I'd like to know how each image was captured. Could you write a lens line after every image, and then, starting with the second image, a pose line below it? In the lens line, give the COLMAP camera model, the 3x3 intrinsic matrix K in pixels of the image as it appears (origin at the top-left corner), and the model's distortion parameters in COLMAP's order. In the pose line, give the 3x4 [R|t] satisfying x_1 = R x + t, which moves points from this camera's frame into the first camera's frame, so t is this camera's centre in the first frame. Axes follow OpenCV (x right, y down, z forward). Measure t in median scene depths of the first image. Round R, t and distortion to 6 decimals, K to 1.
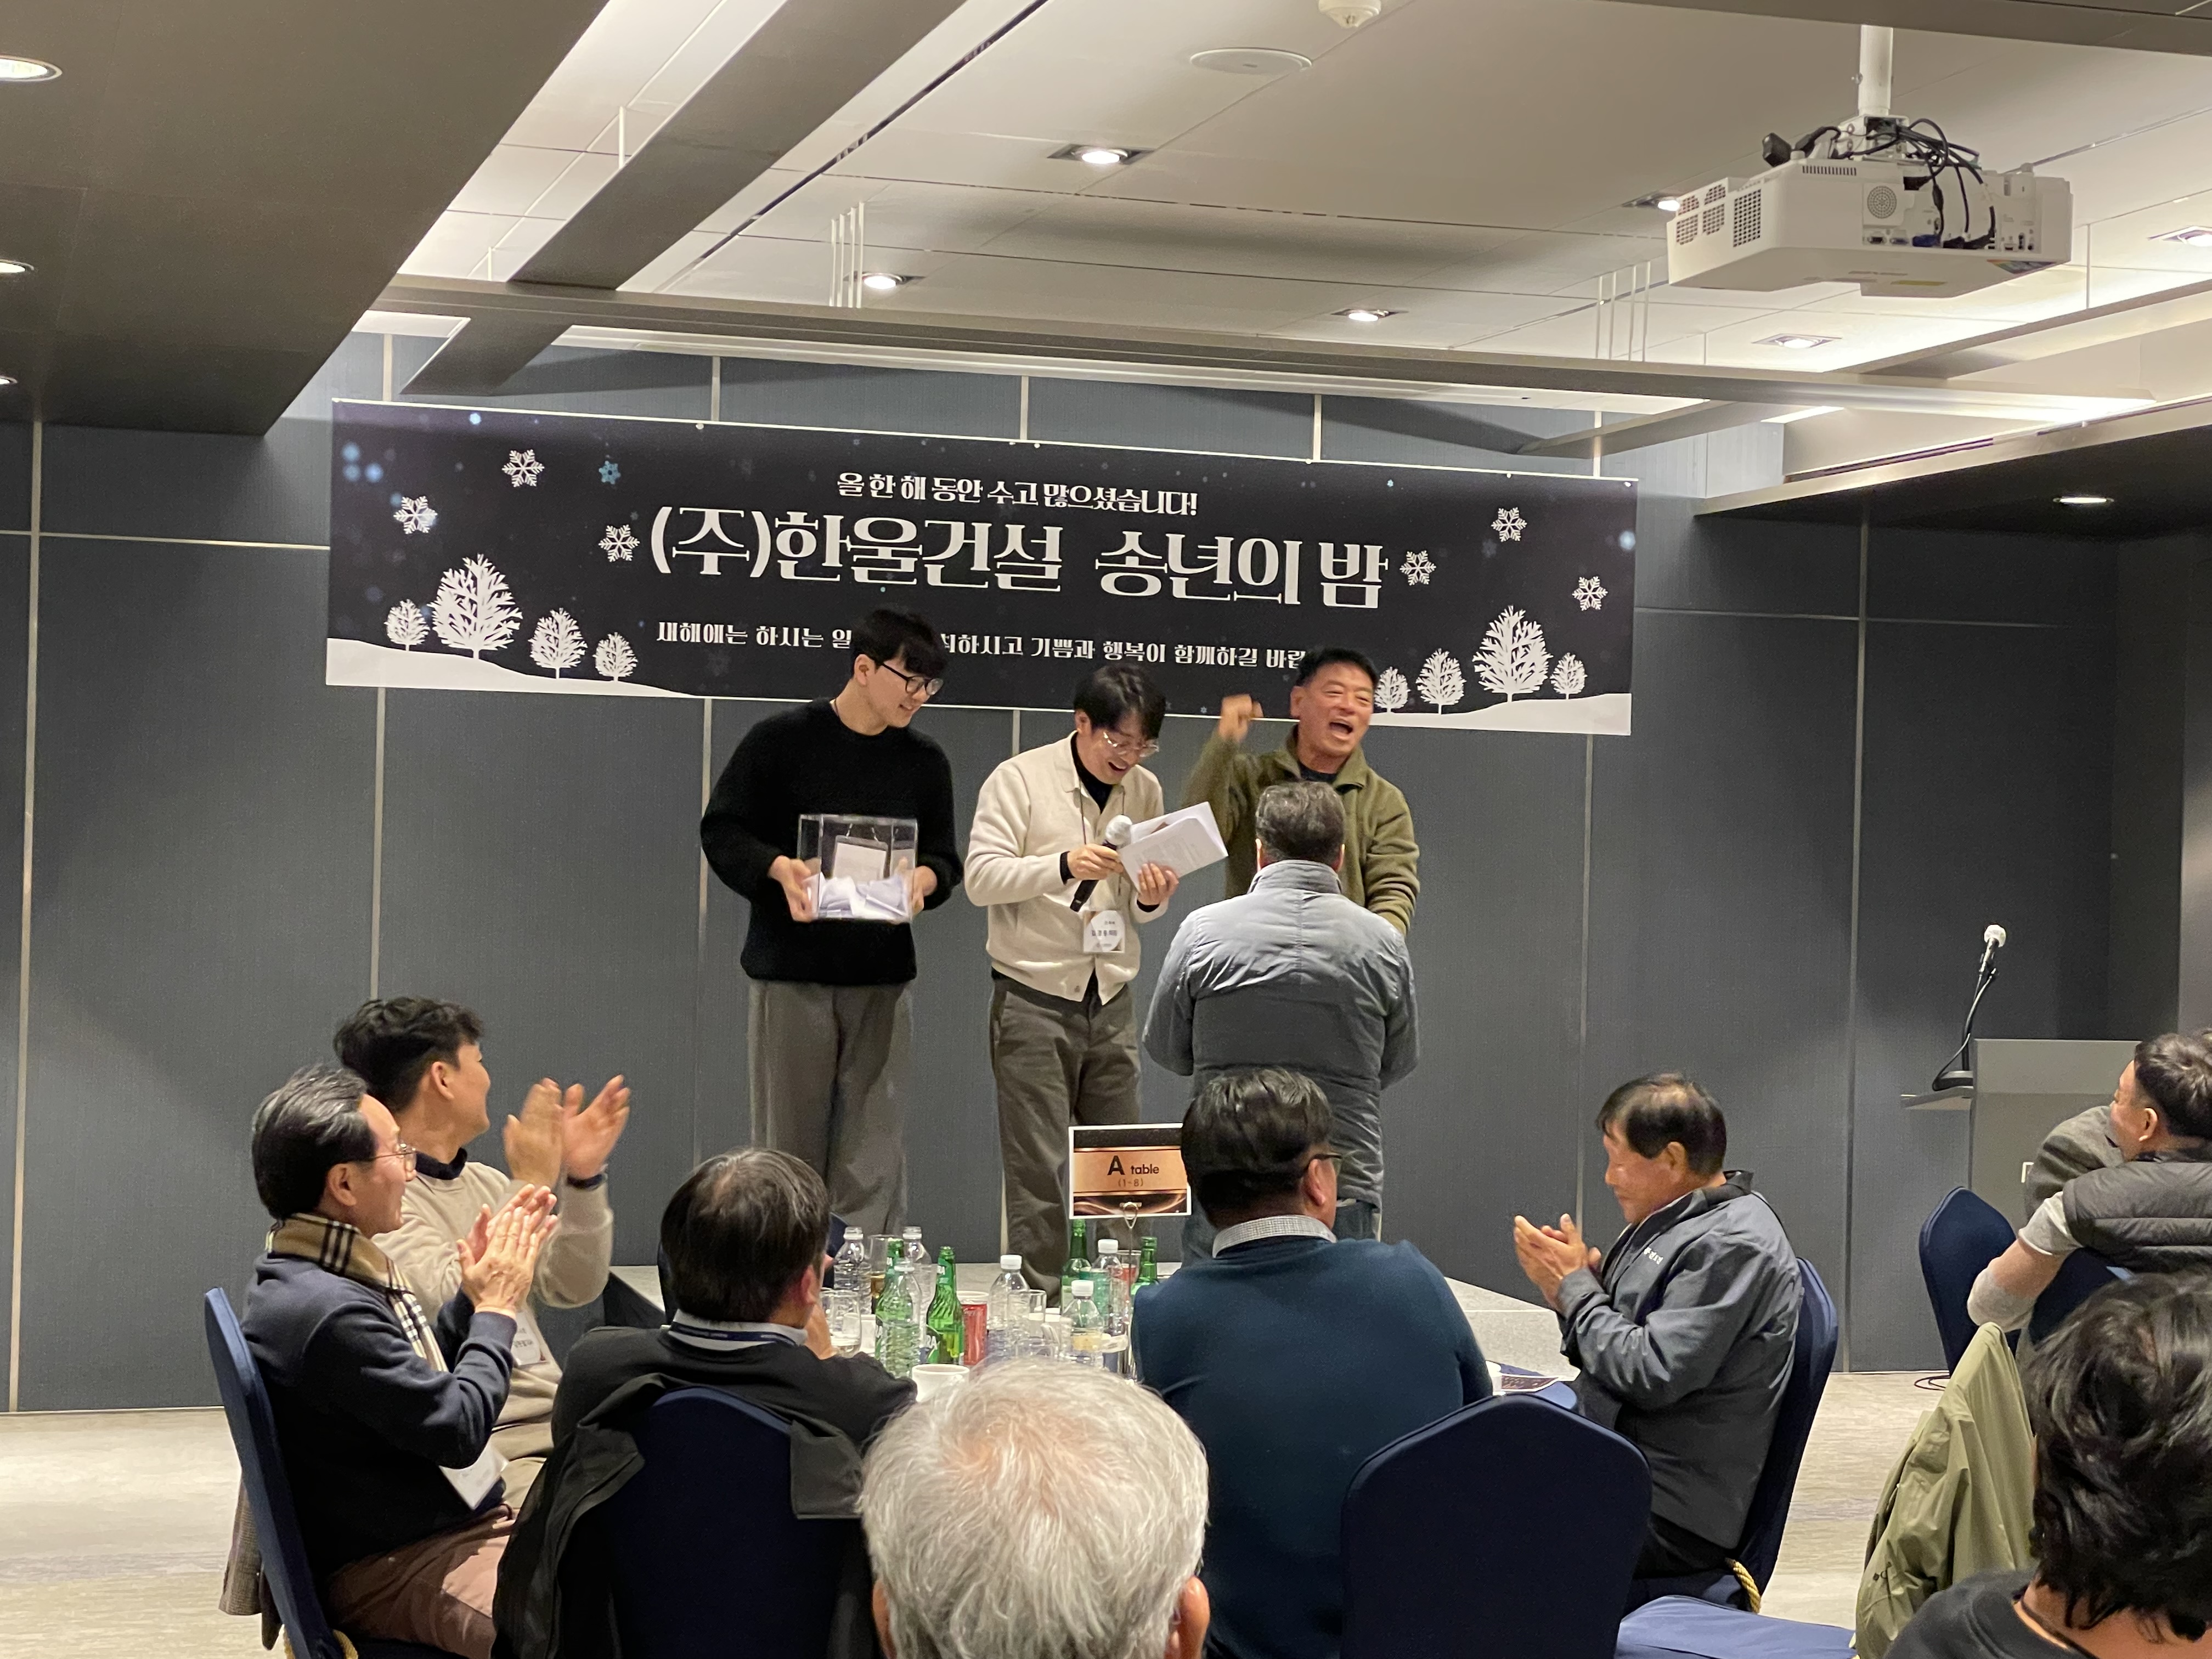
lens RADIAL K [[3715.9, 0, 1108.1], [0, 3715.9, 830.0], [0, 0, 1]] dist [0.071073, 0.000000]
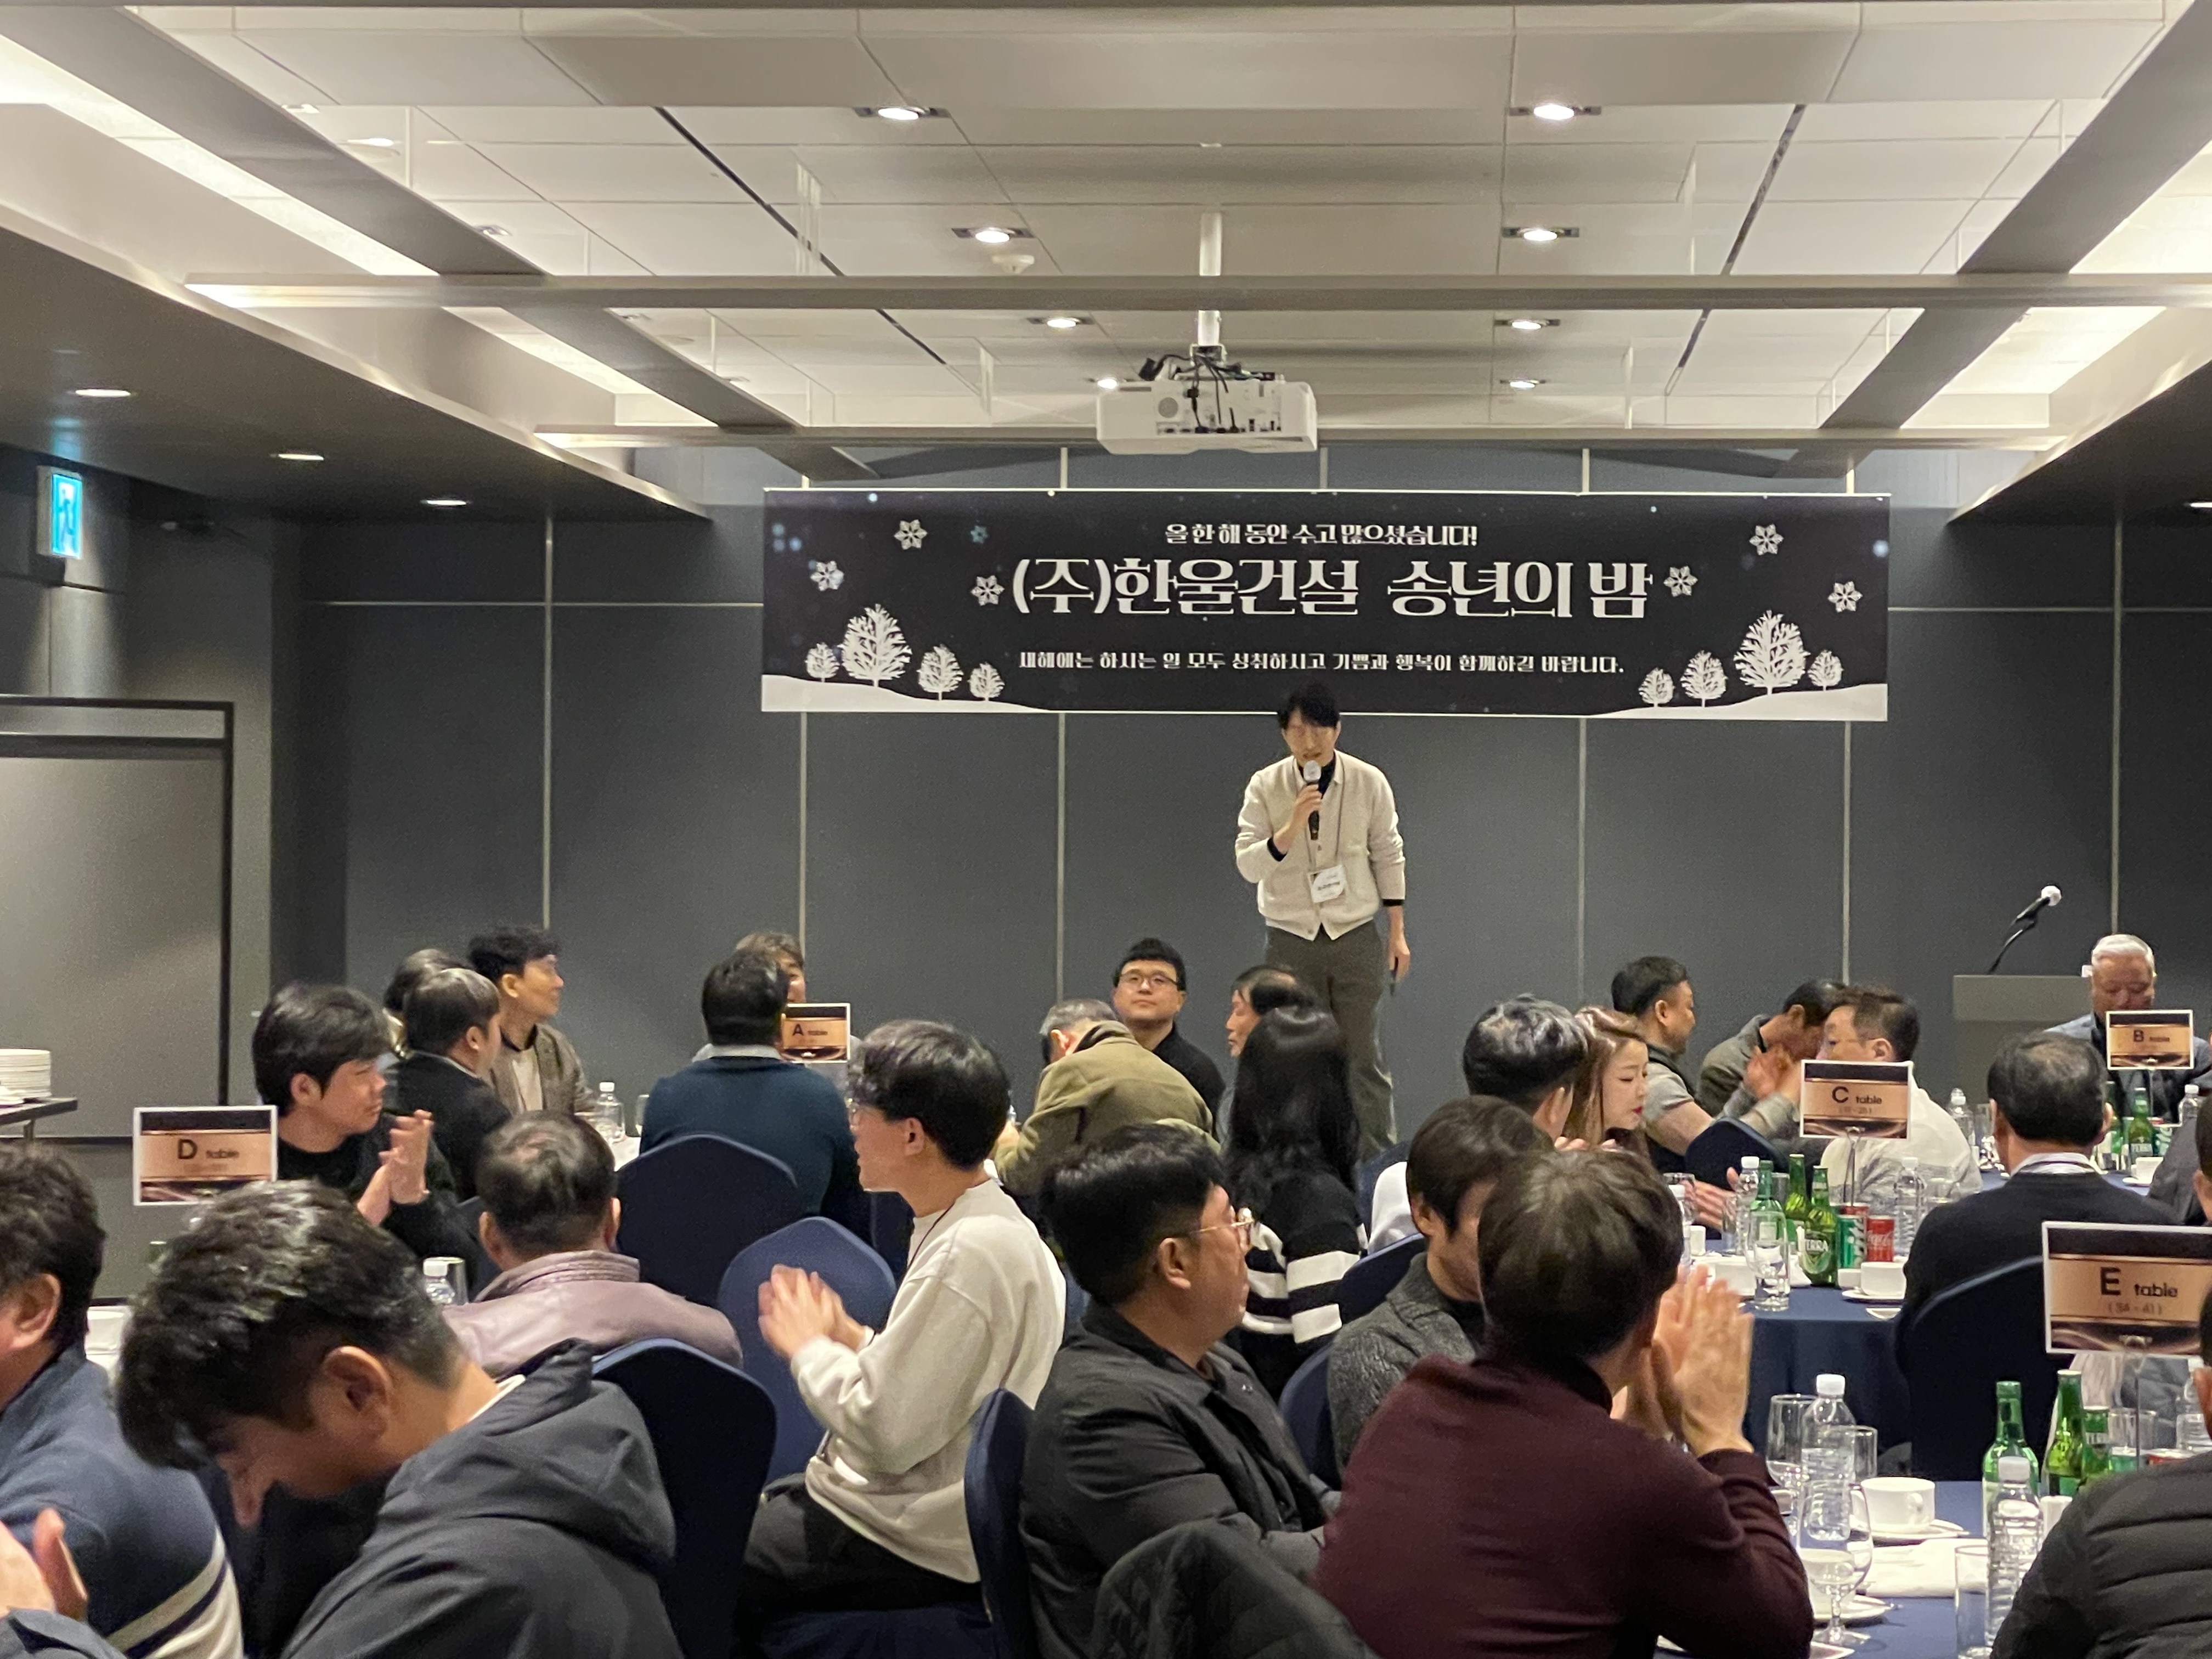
lens RADIAL K [[4673.9, 0, 1105.3], [0, 4673.9, 828.6], [0, 0, 1]] dist [0.024656, 0.000000]
pose [[0.930599, -0.016524, -0.365666, 0.462336], [0.017070, 0.999853, -0.001743, 0.006005], [0.365641, -0.004620, 0.930744, -0.431218]]
